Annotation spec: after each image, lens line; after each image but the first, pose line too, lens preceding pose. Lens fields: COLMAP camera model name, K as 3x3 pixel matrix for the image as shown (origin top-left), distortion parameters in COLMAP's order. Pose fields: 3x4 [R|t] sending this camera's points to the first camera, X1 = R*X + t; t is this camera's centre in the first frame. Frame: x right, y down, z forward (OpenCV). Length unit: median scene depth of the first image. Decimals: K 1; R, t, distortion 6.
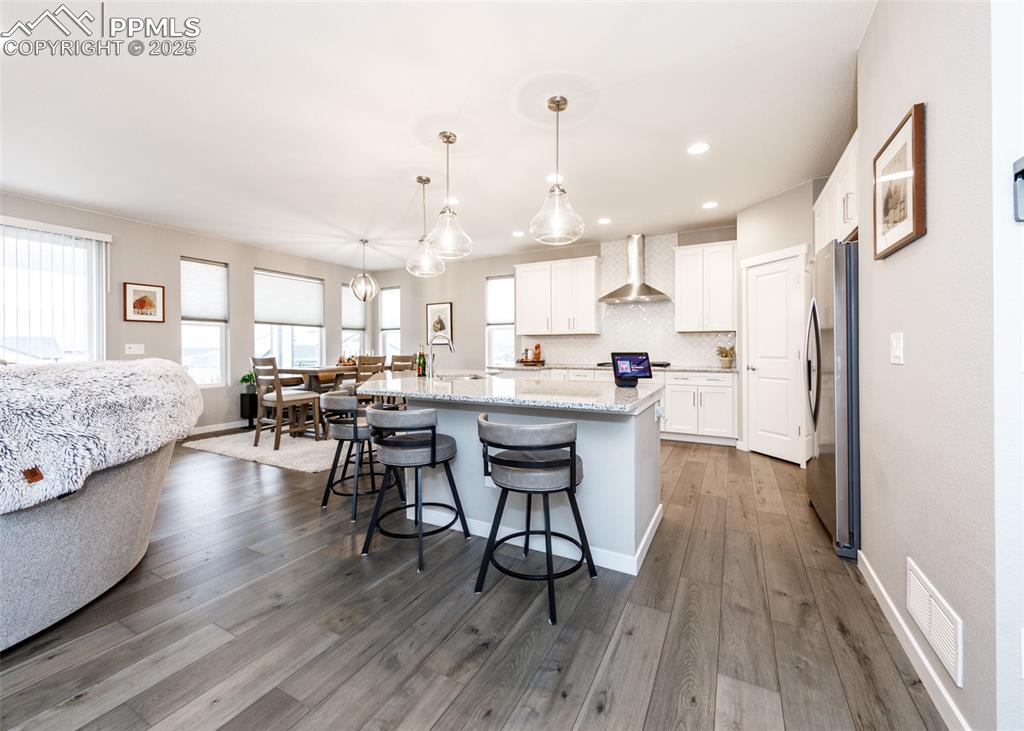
lens RADIAL K [[400.2, 0, 513.9], [0, 400.2, 348.5], [0, 0, 1]] dist [0.002371, 0.000066]
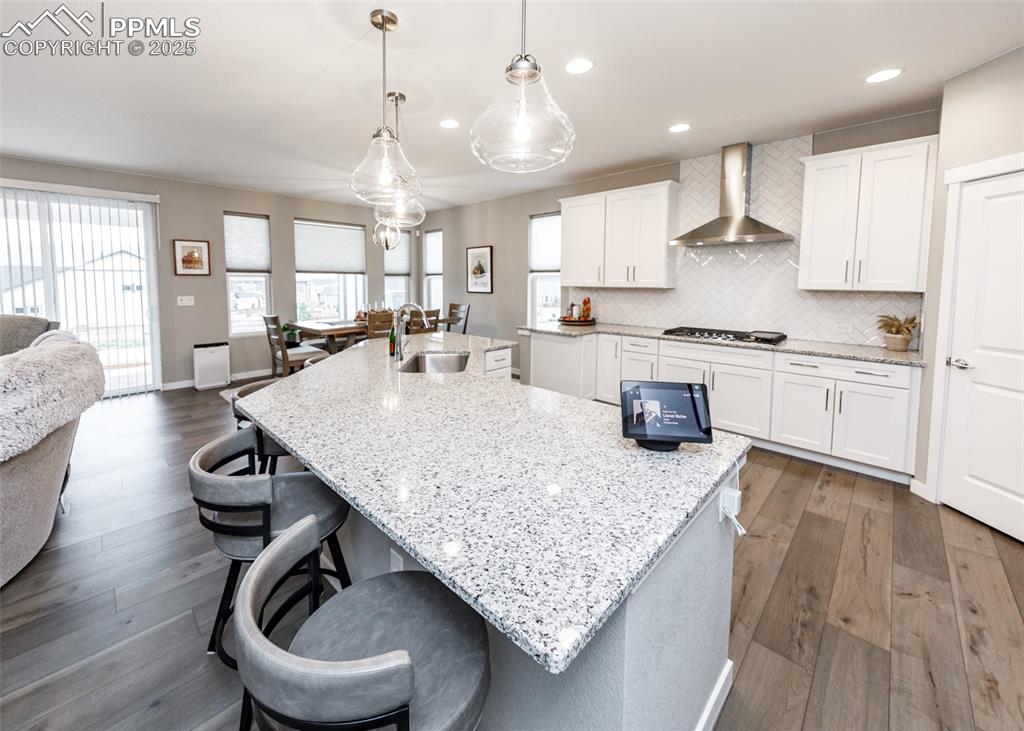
lens RADIAL K [[390.6, 0, 467.7], [0, 390.6, 305.1], [0, 0, 1]] dist [0.004286, -0.000457]
pose [[0.946179, 0.027008, -0.322515, 0.108282], [-0.006985, 0.997984, 0.063081, -0.056840], [0.323569, -0.057434, 0.944460, 0.238942]]
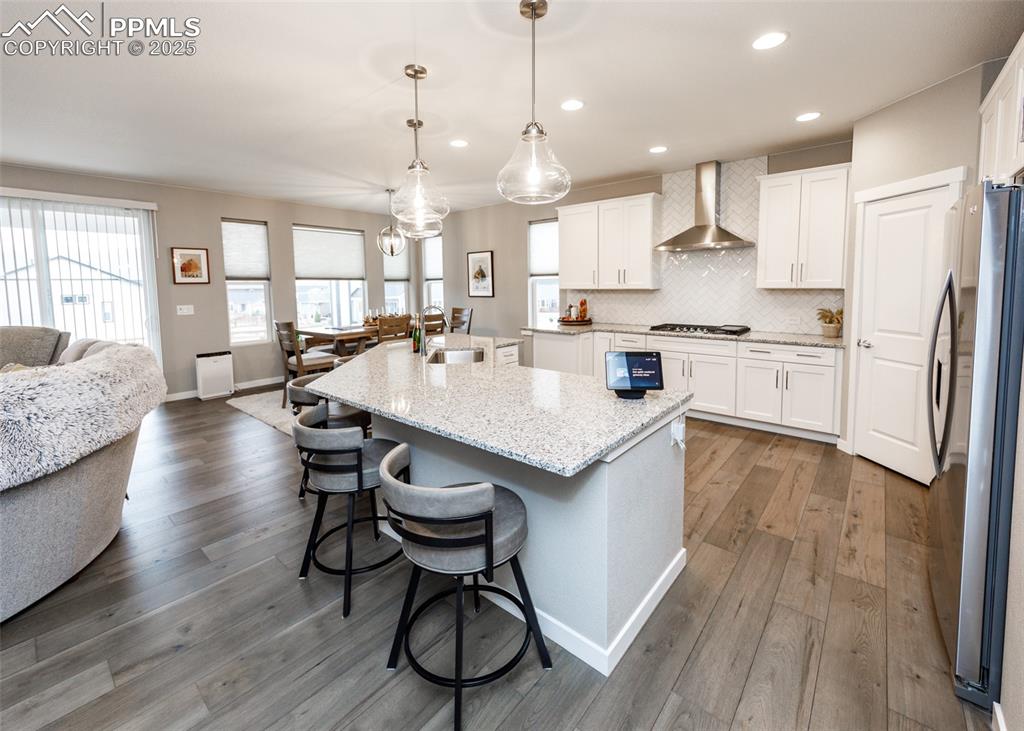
lens RADIAL K [[419.4, 0, 499.9], [0, 419.4, 314.4], [0, 0, 1]] dist [0.001965, -0.000057]
pose [[0.973325, 0.008921, -0.229256, 0.115256], [0.007757, 0.997393, 0.071746, -0.057815], [0.229298, -0.071611, 0.970718, 0.107167]]
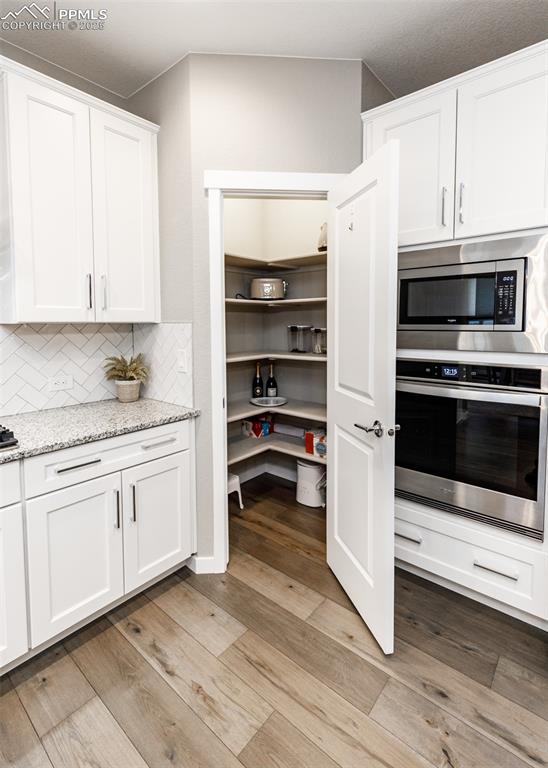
lens RADIAL K [[377.4, 0, 287.0], [0, 377.4, 345.6], [0, 0, 1]] dist [-0.000705, -0.000338]
pose [[0.189215, -0.058046, 0.980219, 0.145726], [0.005016, 0.998295, 0.058148, -0.043449], [-0.981923, -0.006086, 0.189183, 0.757078]]
